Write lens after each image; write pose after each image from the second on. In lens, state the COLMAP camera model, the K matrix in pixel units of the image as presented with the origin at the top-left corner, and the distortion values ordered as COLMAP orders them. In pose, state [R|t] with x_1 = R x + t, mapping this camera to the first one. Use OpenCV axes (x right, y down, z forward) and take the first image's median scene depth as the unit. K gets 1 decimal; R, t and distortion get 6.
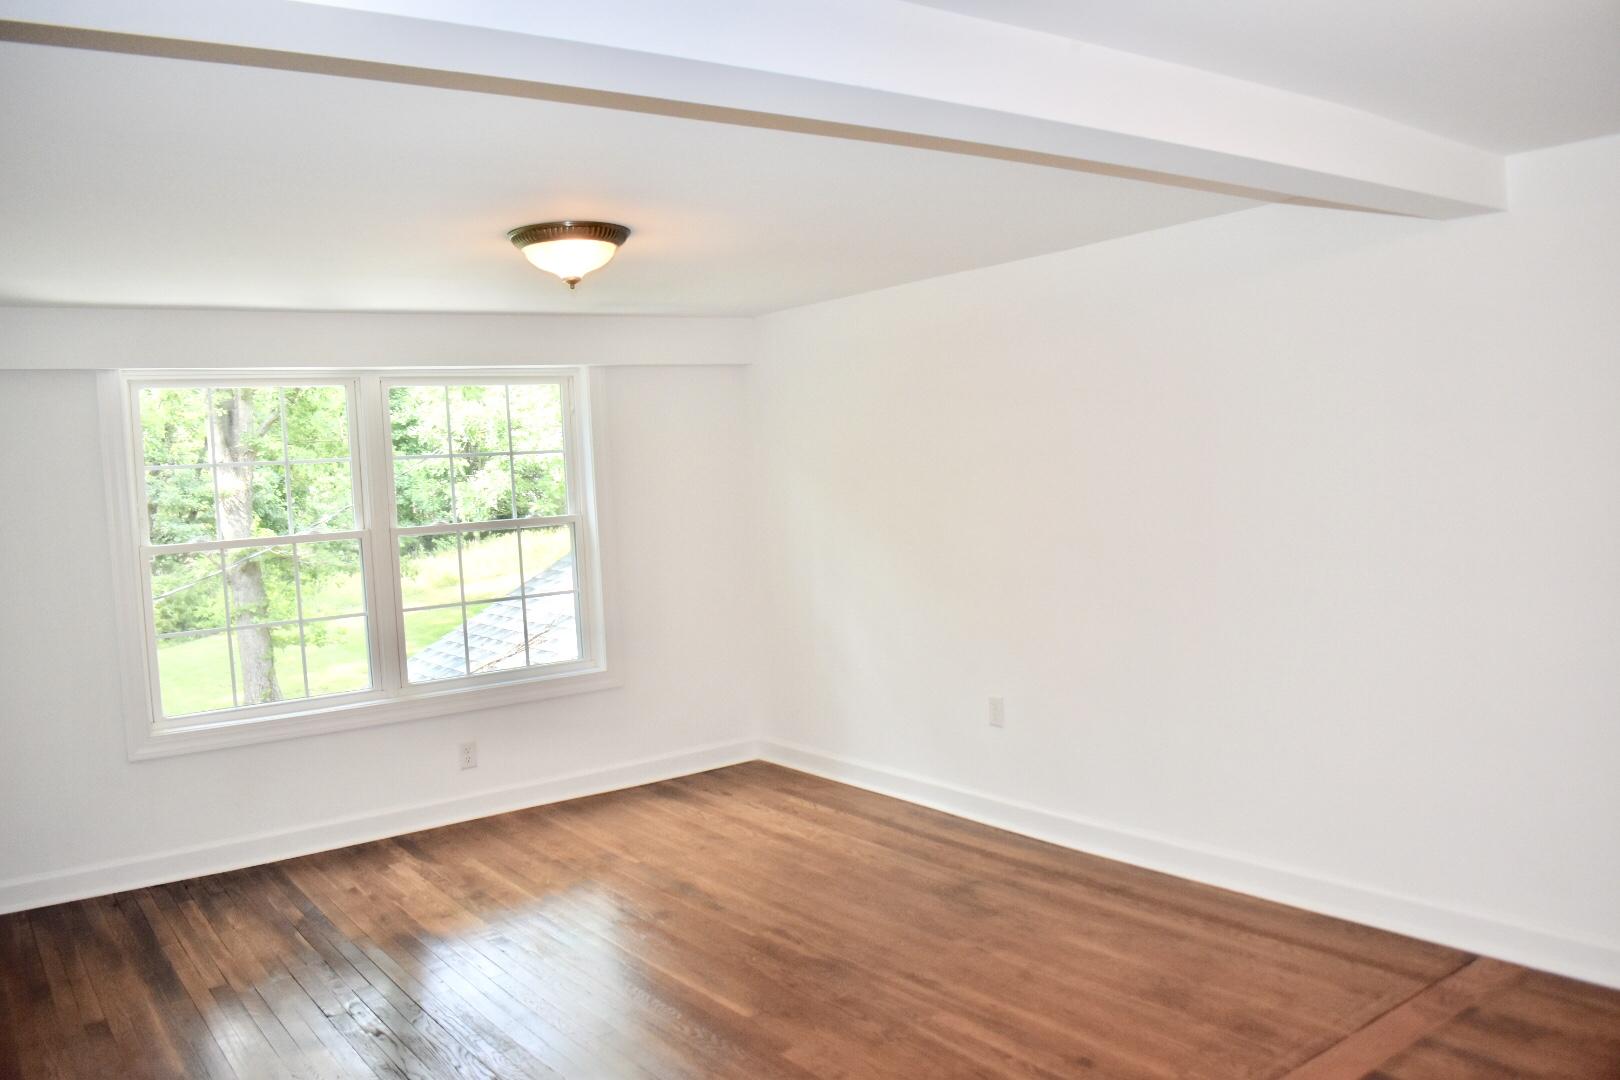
lens RADIAL K [[1266.6, 0, 810.0], [0, 1266.6, 540.0], [0, 0, 1]] dist [-0.085818, 0.014771]
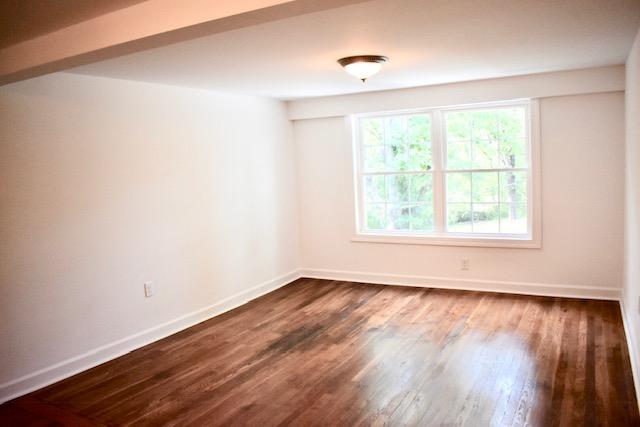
lens RADIAL K [[500.4, 0, 320.0], [0, 500.4, 213.5], [0, 0, 1]] dist [-0.085818, 0.014771]
pose [[0.431137, 0.126962, -0.893310, 0.511216], [-0.032269, 0.991587, 0.125356, -0.044613], [0.901709, -0.025219, 0.431606, 0.360083]]
